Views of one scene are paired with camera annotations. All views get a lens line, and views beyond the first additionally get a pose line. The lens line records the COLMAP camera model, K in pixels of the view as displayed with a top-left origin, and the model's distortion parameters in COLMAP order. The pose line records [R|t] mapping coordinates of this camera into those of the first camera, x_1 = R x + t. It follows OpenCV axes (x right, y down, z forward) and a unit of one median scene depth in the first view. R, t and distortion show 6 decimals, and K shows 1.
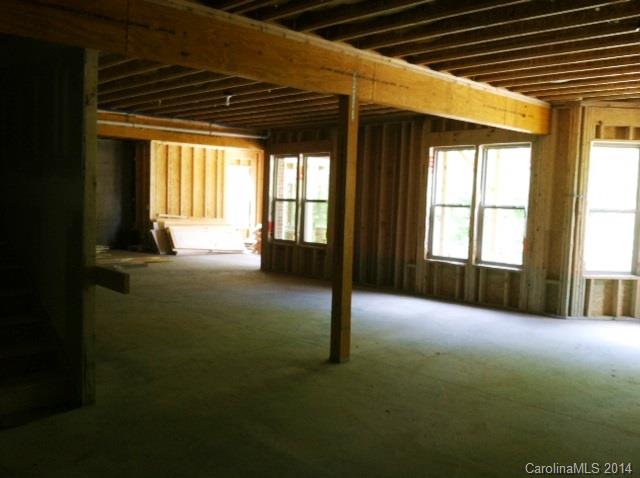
lens RADIAL K [[624.2, 0, 320.0], [0, 624.2, 239.0], [0, 0, 1]] dist [0.066658, -0.140647]
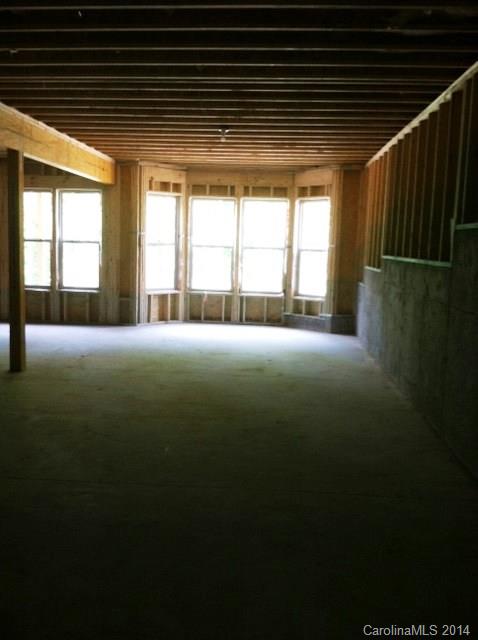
lens RADIAL K [[624.2, 0, 222.0], [0, 624.2, 318.3], [0, 0, 1]] dist [0.066658, -0.140647]
pose [[0.773515, -0.084712, 0.628091, -0.298111], [0.037386, 0.995400, 0.088210, 0.000793], [-0.632675, -0.044750, 0.773124, -0.142165]]
